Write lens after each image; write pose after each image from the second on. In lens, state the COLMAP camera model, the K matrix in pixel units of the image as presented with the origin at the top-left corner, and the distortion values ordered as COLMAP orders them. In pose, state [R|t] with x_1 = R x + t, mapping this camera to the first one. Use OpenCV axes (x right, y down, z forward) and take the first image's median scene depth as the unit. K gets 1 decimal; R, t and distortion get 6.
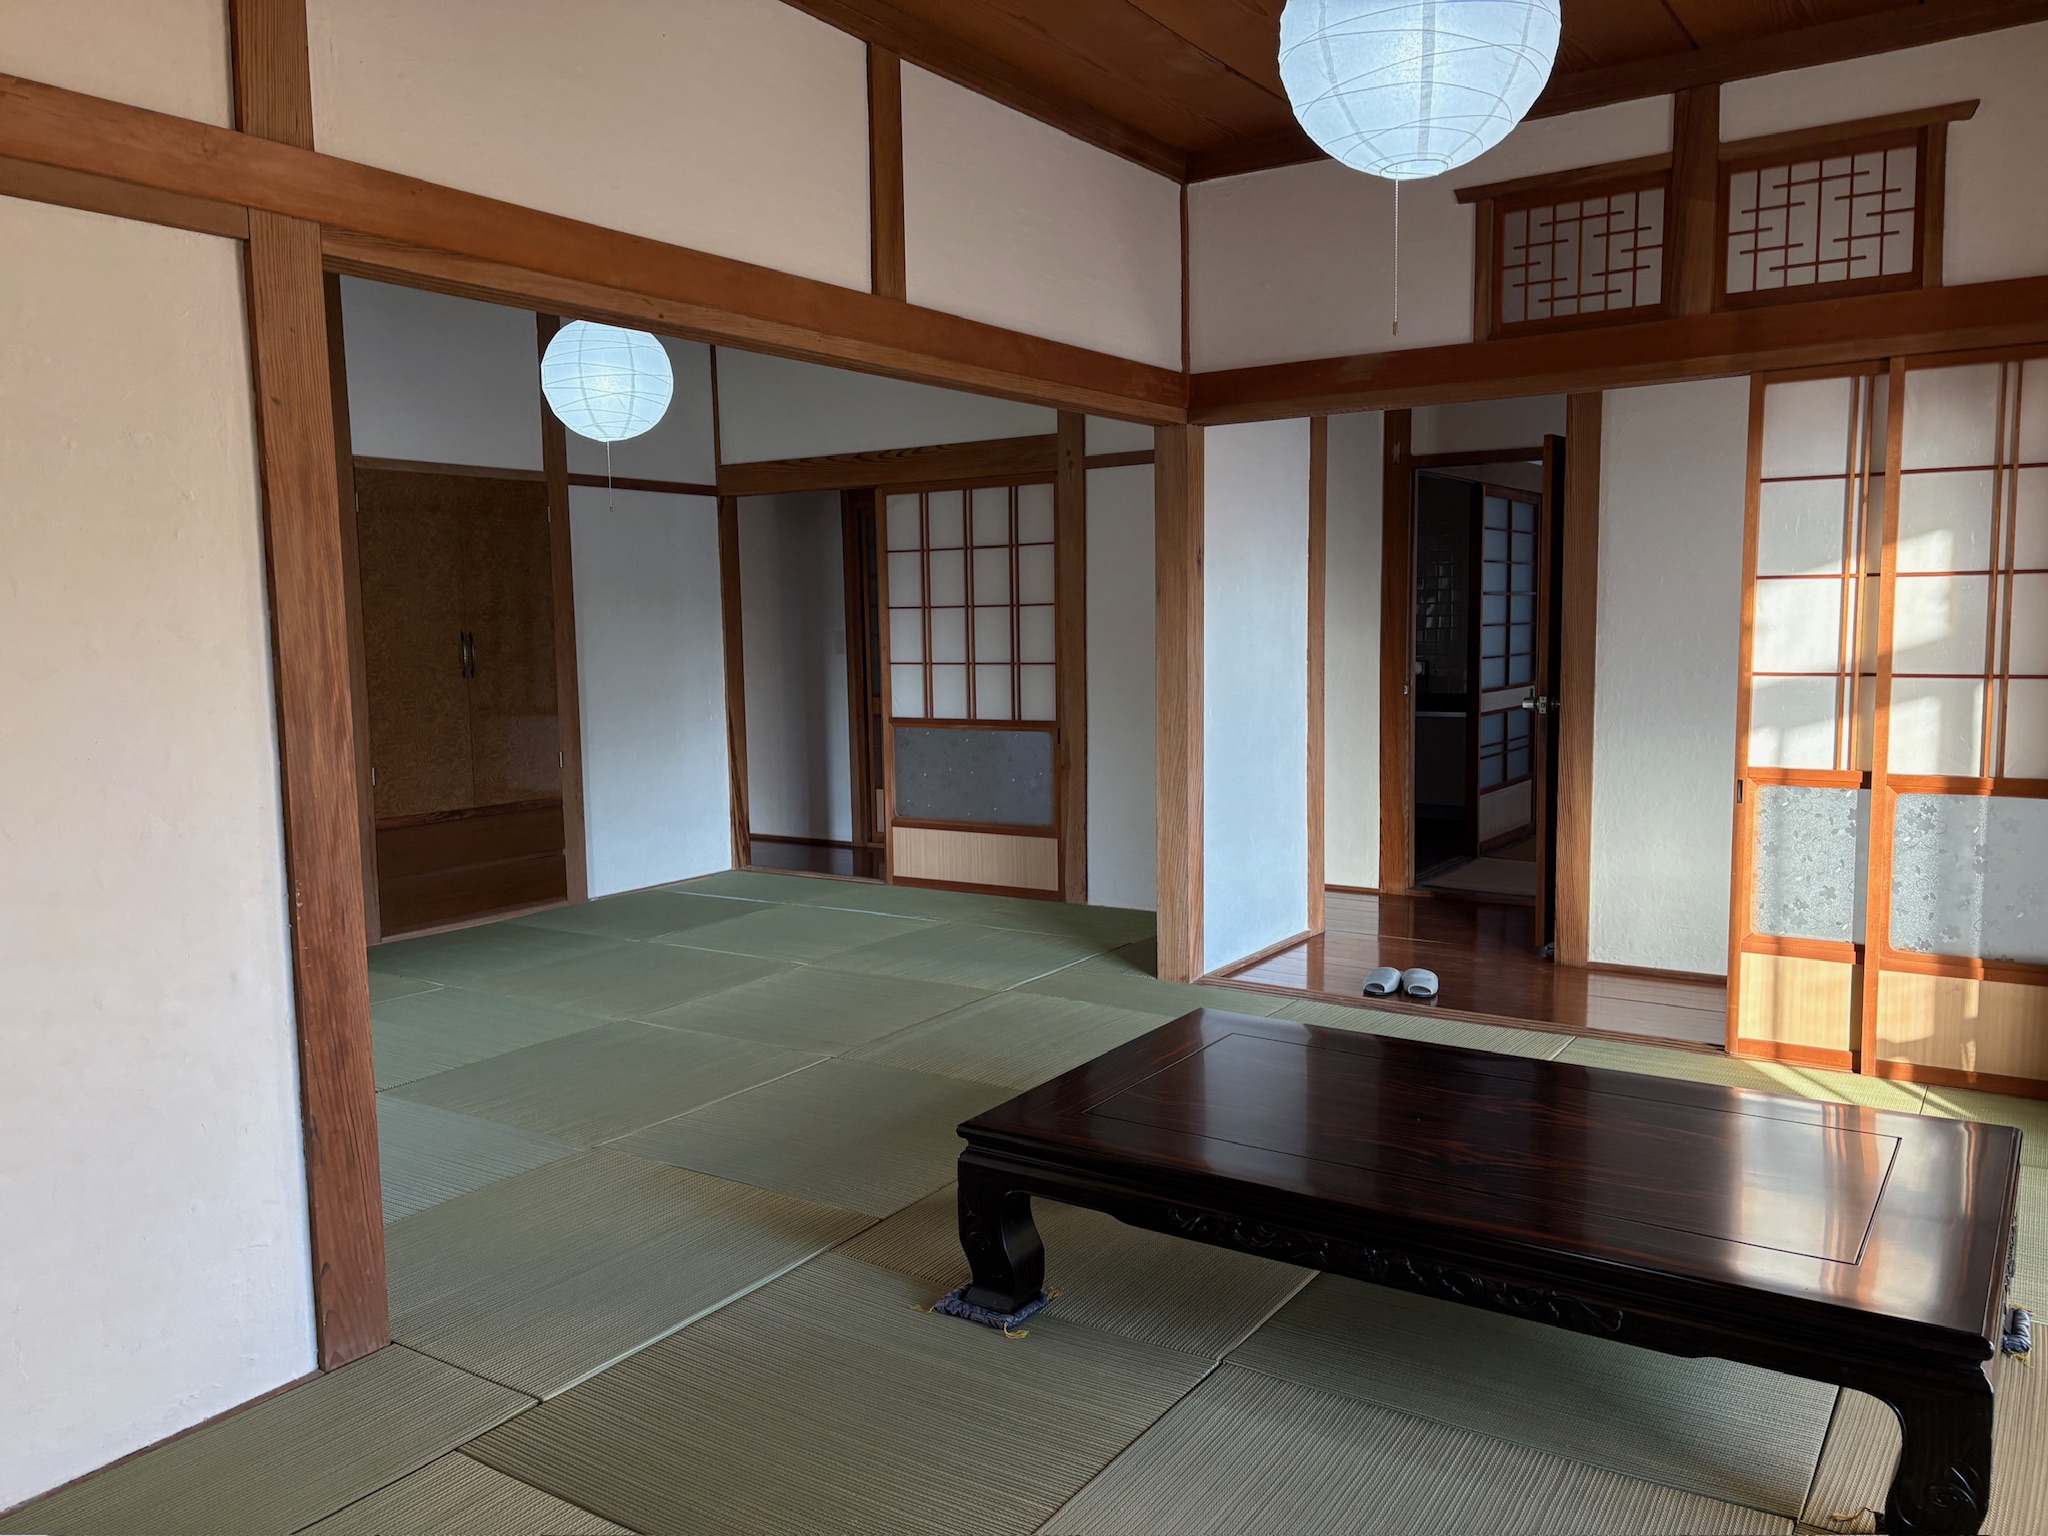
lens RADIAL K [[1555.3, 0, 1017.4], [0, 1555.3, 781.6], [0, 0, 1]] dist [0.052375, -0.090966]
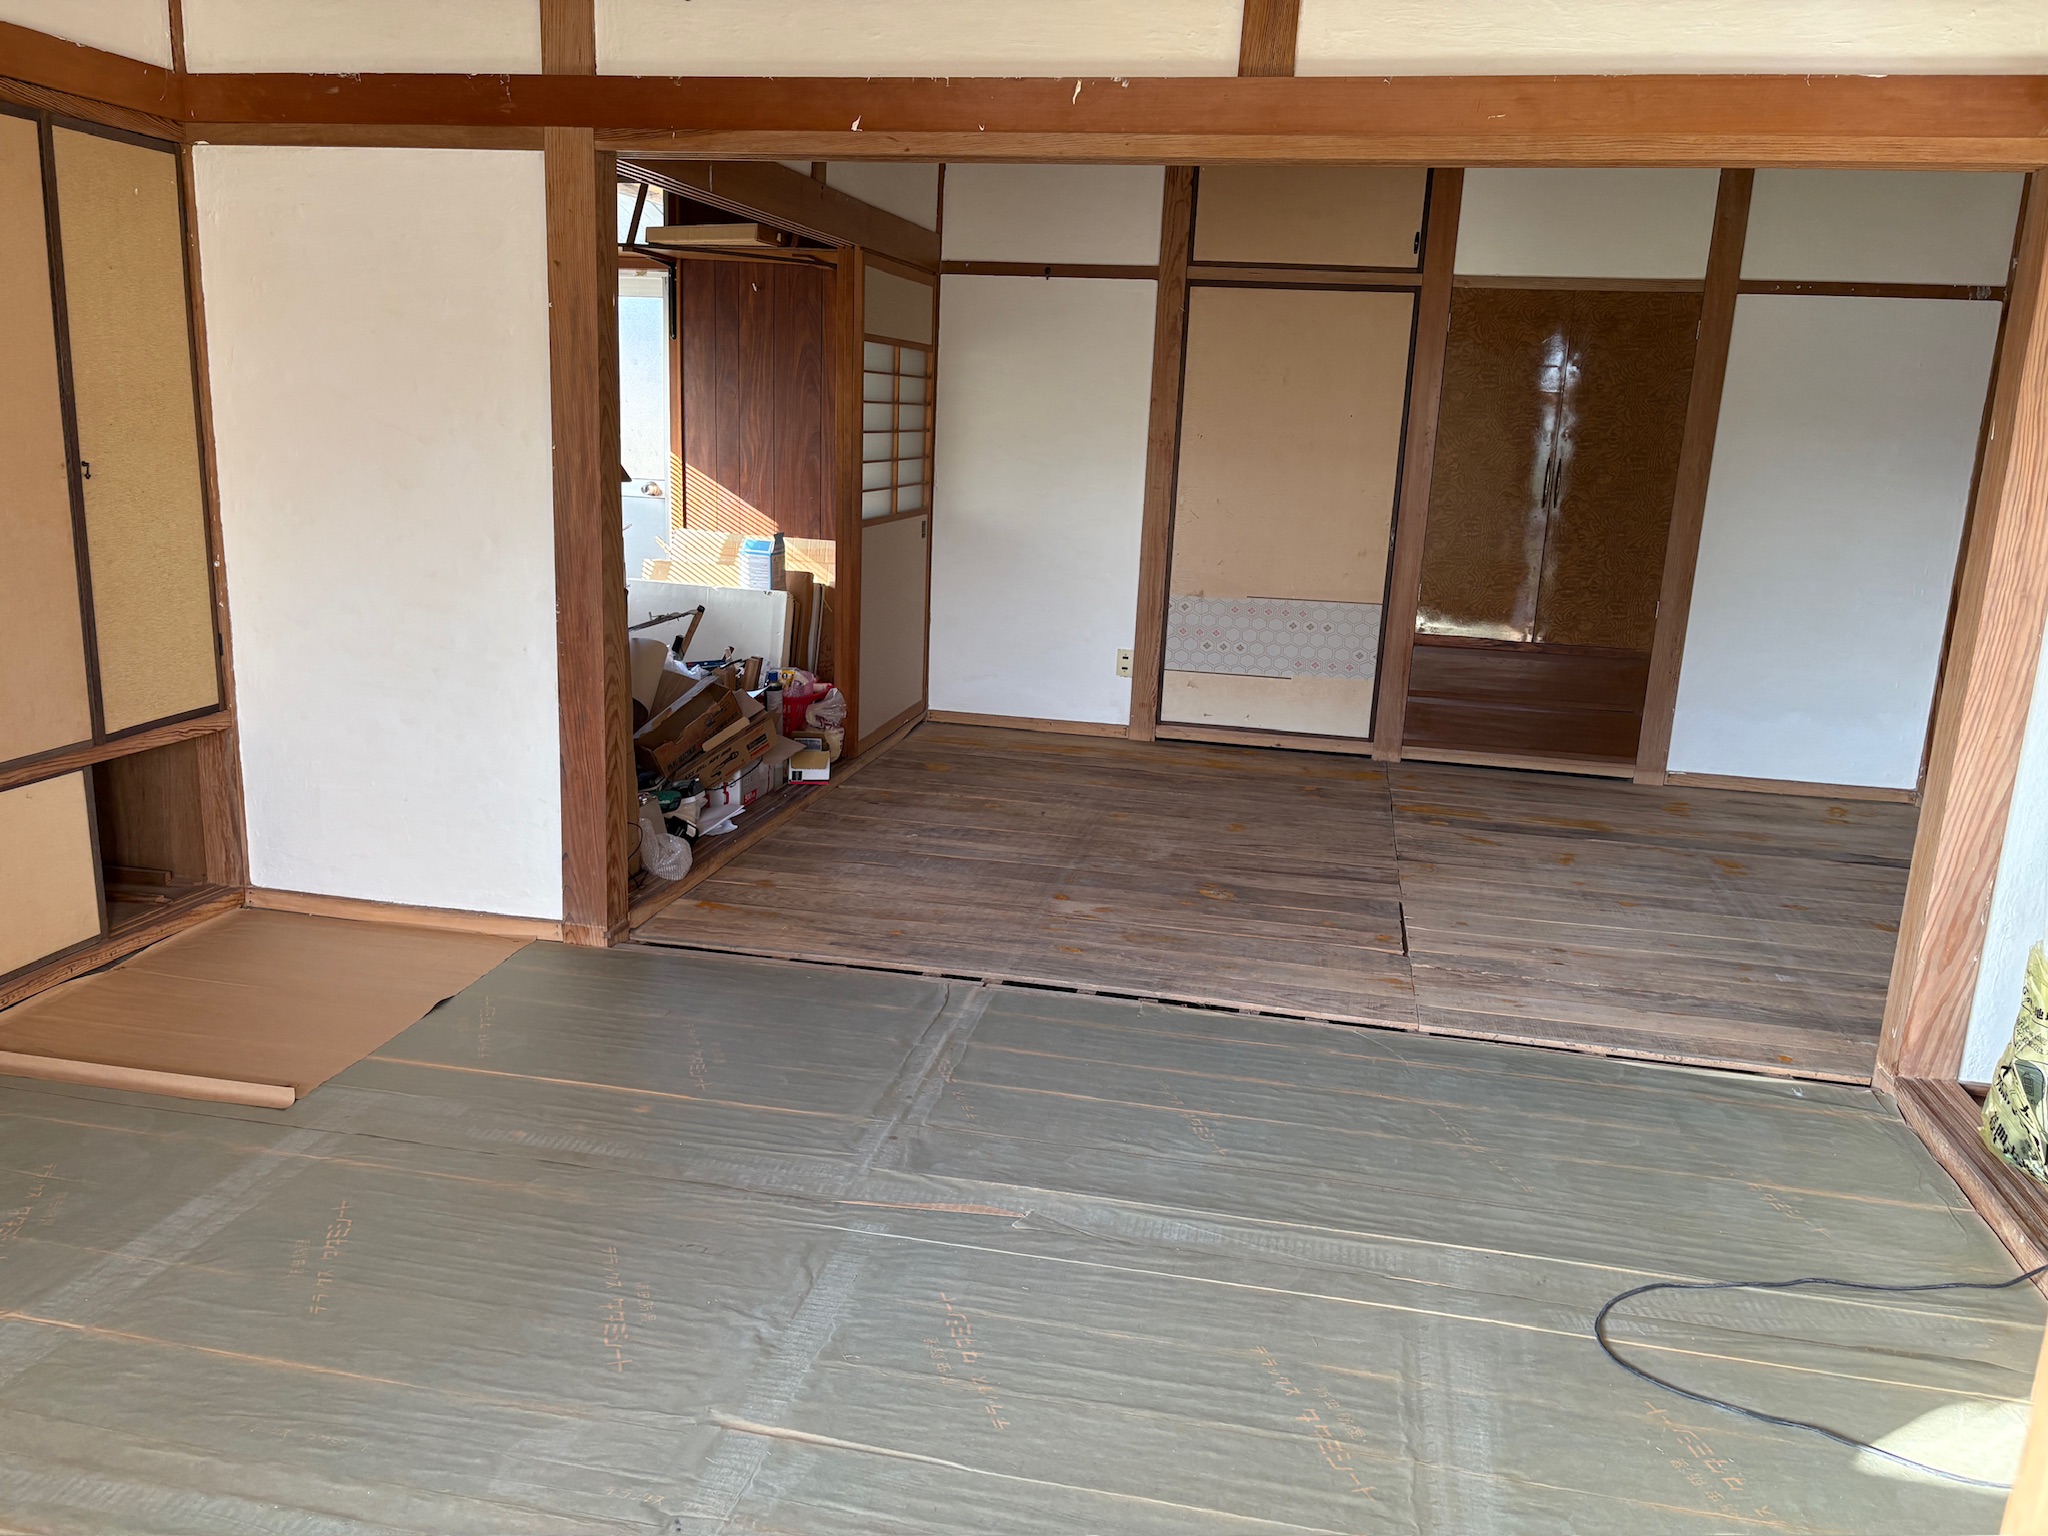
lens RADIAL K [[1555.3, 0, 1017.4], [0, 1555.3, 781.6], [0, 0, 1]] dist [0.052375, -0.090966]
pose [[0.368962, 0.245804, -0.896352, 0.767862], [-0.144855, 0.967819, 0.205776, -0.096236], [0.918087, 0.053918, 0.392694, 0.594391]]
